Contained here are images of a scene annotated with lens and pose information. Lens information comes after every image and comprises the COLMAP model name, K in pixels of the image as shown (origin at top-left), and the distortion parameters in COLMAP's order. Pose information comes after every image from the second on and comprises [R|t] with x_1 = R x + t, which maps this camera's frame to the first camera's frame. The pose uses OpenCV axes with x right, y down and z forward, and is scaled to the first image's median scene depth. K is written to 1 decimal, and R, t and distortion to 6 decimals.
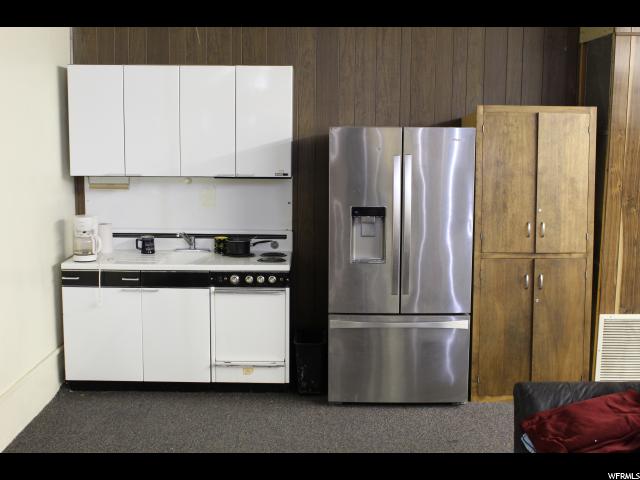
lens RADIAL K [[760.5, 0, 320.0], [0, 760.5, 240.0], [0, 0, 1]] dist [-0.054126, 0.012050]
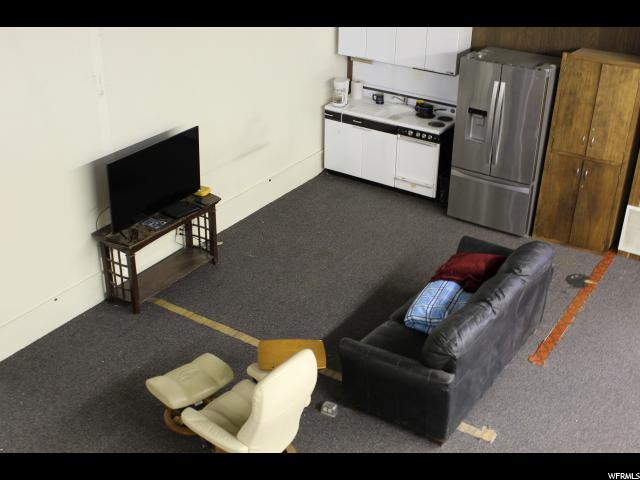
lens RADIAL K [[760.5, 0, 320.0], [0, 760.5, 240.0], [0, 0, 1]] dist [-0.054126, 0.012050]
pose [[0.827329, 0.264417, -0.495591, 0.630011], [-0.082727, 0.930013, 0.358096, -0.319244], [0.555593, -0.255264, 0.791301, -0.521084]]
